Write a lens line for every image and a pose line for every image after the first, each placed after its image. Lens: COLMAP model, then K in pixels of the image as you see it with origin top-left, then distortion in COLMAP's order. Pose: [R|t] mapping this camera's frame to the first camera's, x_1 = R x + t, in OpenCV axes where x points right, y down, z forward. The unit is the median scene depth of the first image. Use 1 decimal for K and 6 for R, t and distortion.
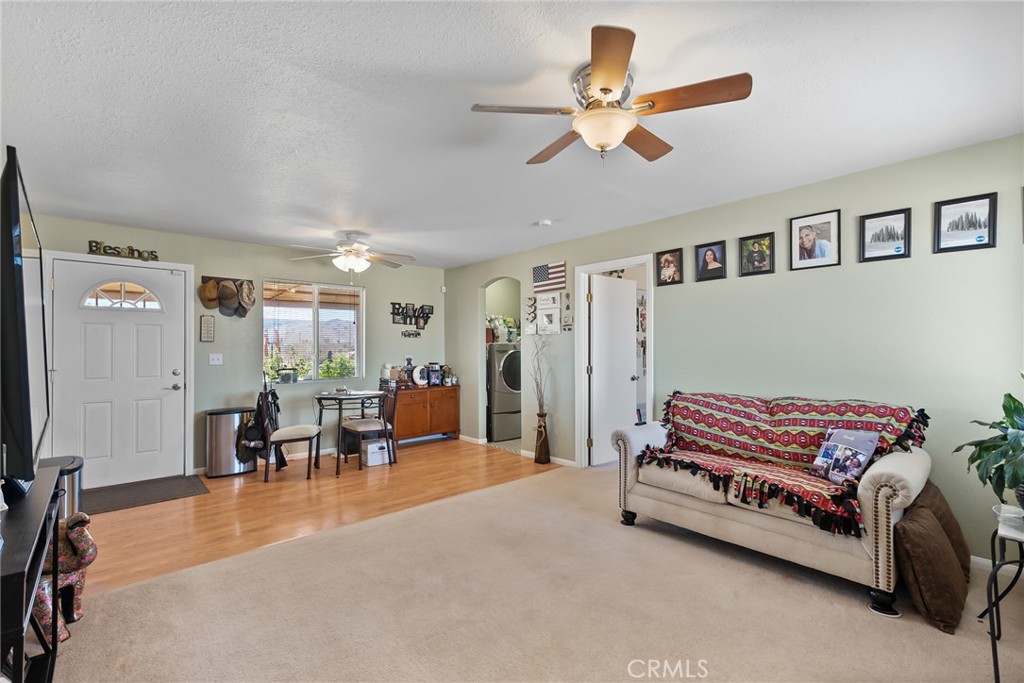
lens RADIAL K [[451.9, 0, 515.3], [0, 451.9, 346.3], [0, 0, 1]] dist [0.003059, 0.001907]
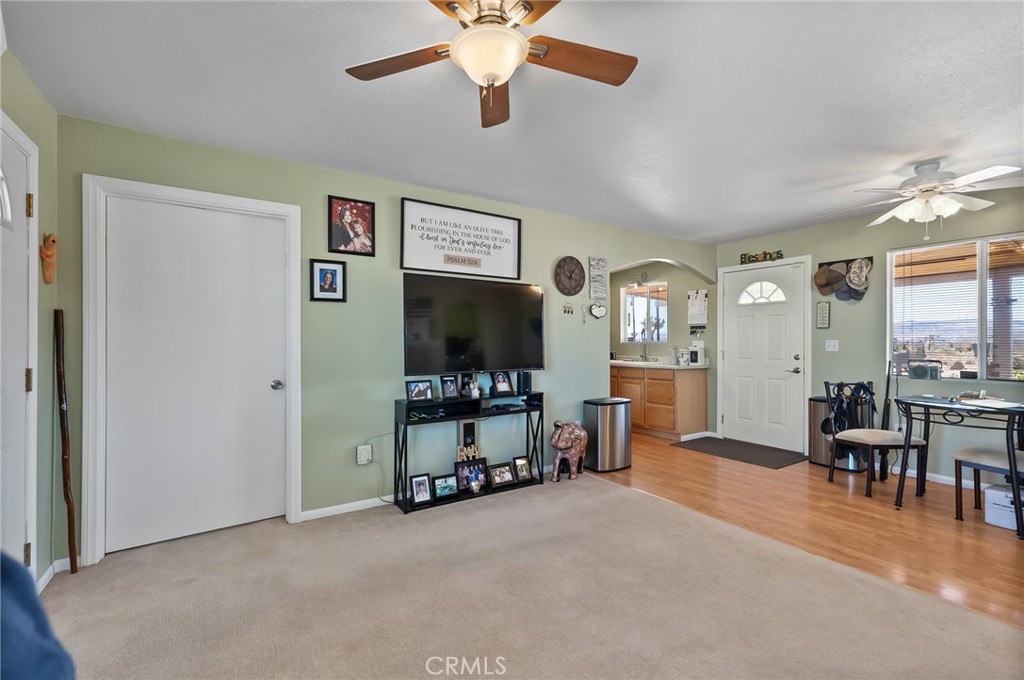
lens RADIAL K [[451.9, 0, 504.4], [0, 451.9, 336.4], [0, 0, 1]] dist [0.003059, 0.001907]
pose [[-0.180508, -0.000614, -0.983573, 0.451189], [0.011343, 0.999932, -0.002706, 0.002814], [0.983508, -0.011646, -0.180488, 0.508708]]
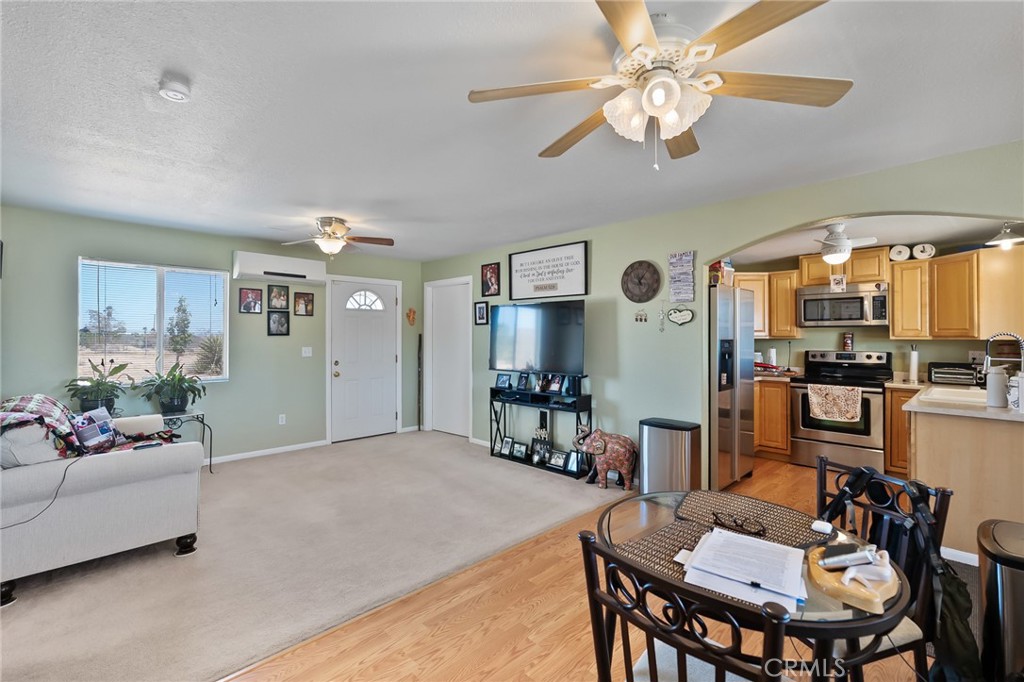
lens RADIAL K [[451.9, 0, 511.8], [0, 451.9, 333.9], [0, 0, 1]] dist [0.003059, 0.001907]
pose [[-0.999487, 0.005428, -0.031578, -0.241082], [0.006052, 0.999788, -0.019694, -0.006330], [0.031465, -0.019875, -0.999307, 1.374443]]
